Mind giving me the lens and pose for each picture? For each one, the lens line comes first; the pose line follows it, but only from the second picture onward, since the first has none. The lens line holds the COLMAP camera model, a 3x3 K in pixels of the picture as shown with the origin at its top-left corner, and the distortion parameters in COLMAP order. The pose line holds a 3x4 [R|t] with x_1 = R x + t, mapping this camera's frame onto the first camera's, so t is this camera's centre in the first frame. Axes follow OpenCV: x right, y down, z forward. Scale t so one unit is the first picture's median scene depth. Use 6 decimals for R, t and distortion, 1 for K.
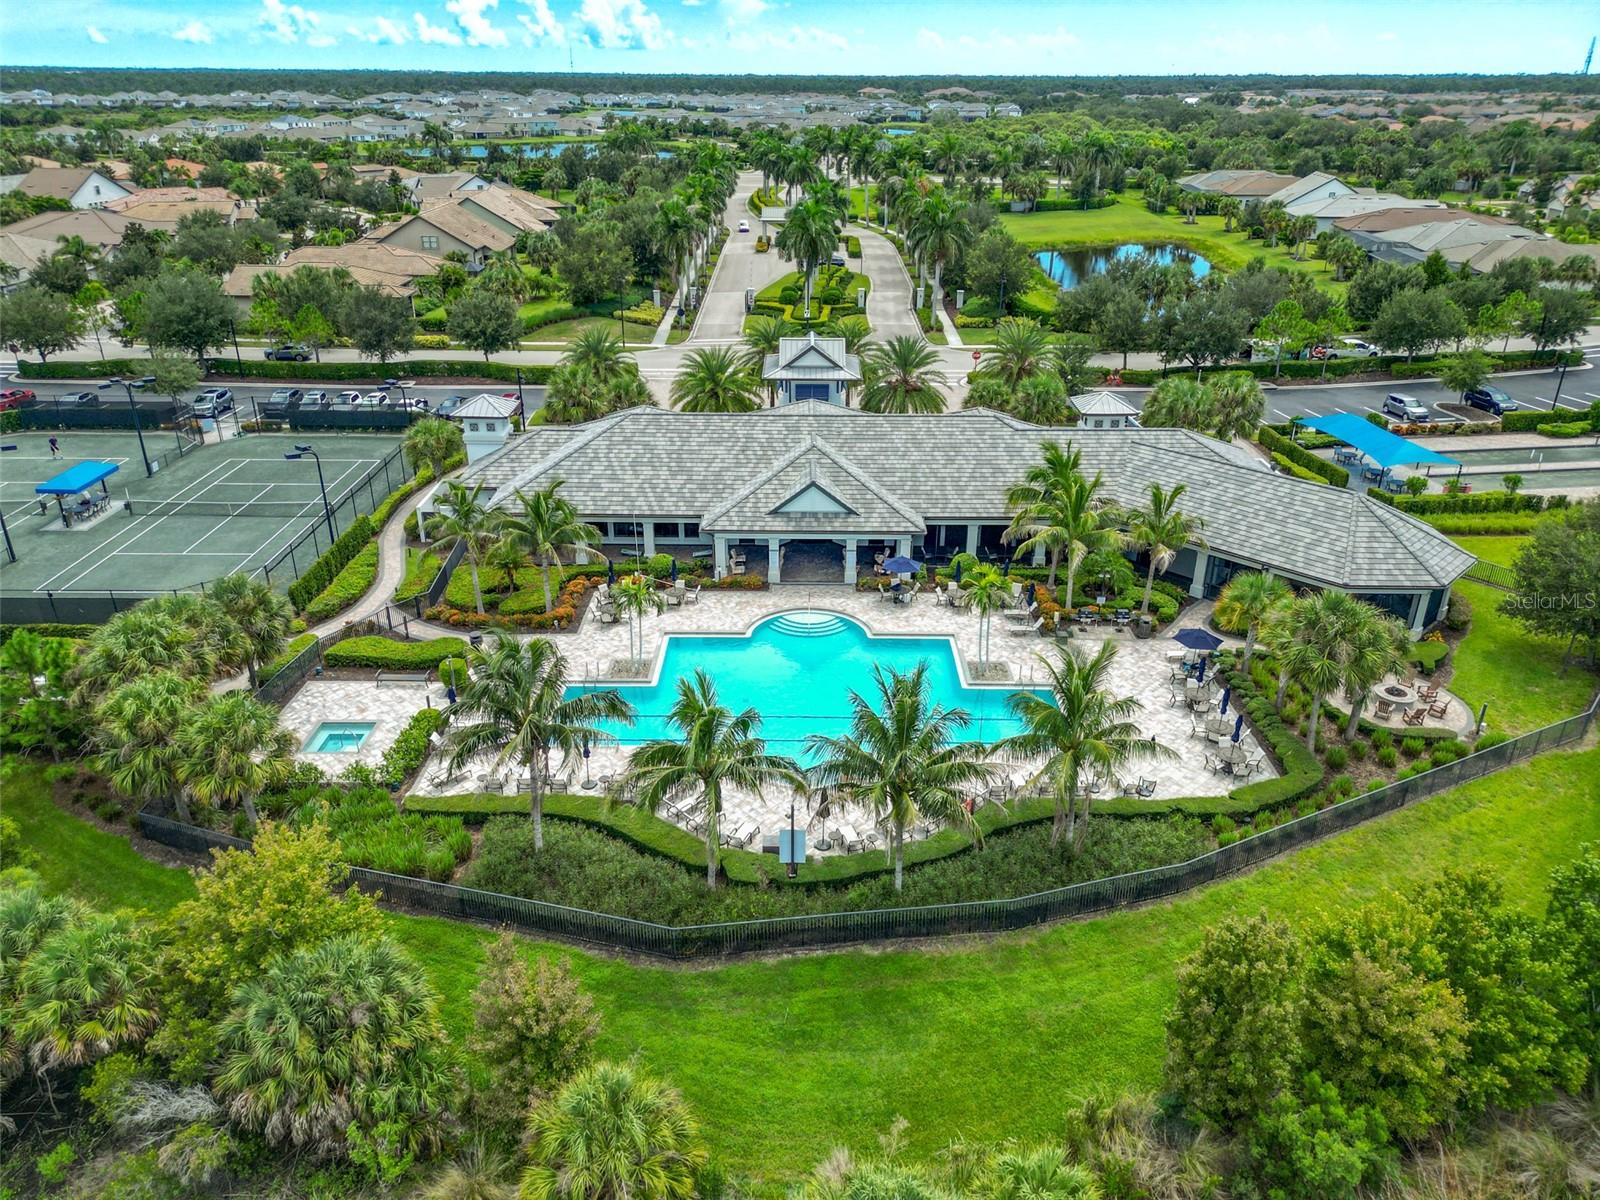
lens RADIAL K [[1194.5, 0, 800.0], [0, 1194.5, 600.0], [0, 0, 1]] dist [0.069301, -0.078066]
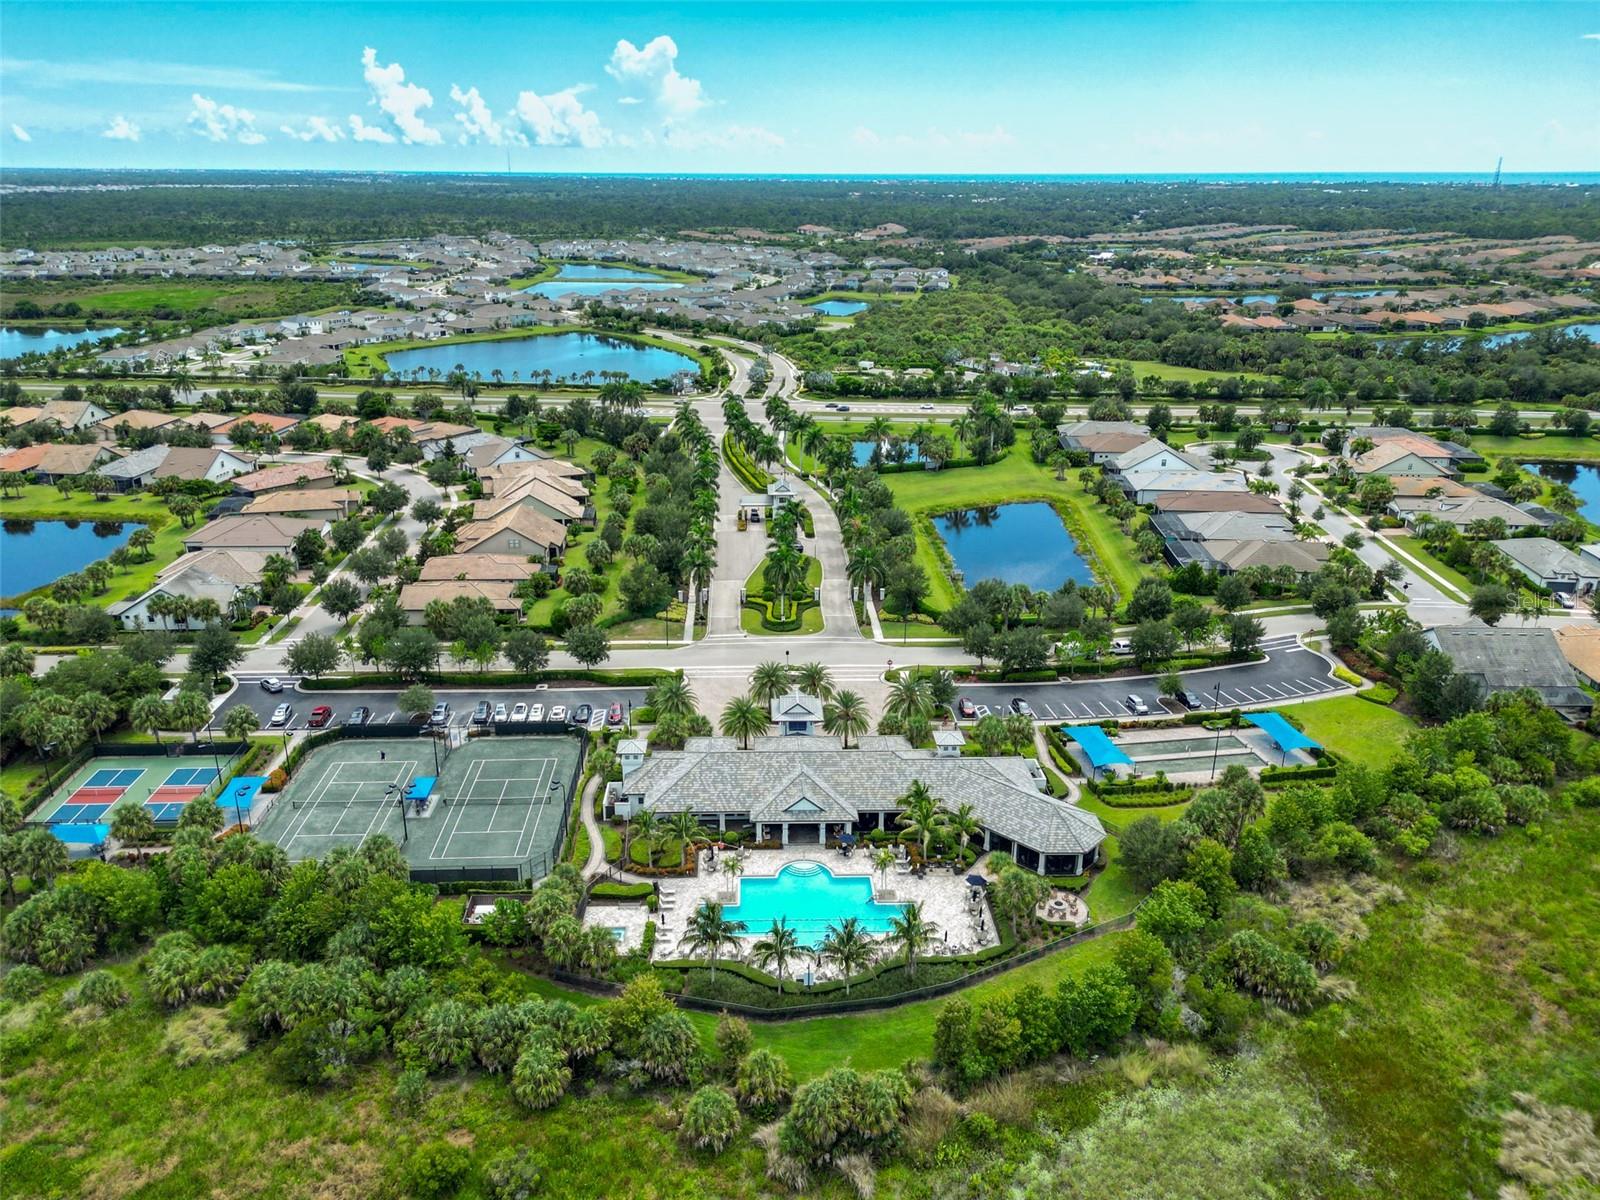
lens RADIAL K [[1194.5, 0, 800.0], [0, 1194.5, 600.0], [0, 0, 1]] dist [0.069301, -0.078066]
pose [[0.998911, -0.007330, 0.046075, -0.100596], [0.011611, 0.995567, -0.093332, -0.273642], [-0.045187, 0.093765, 0.994568, -1.239399]]
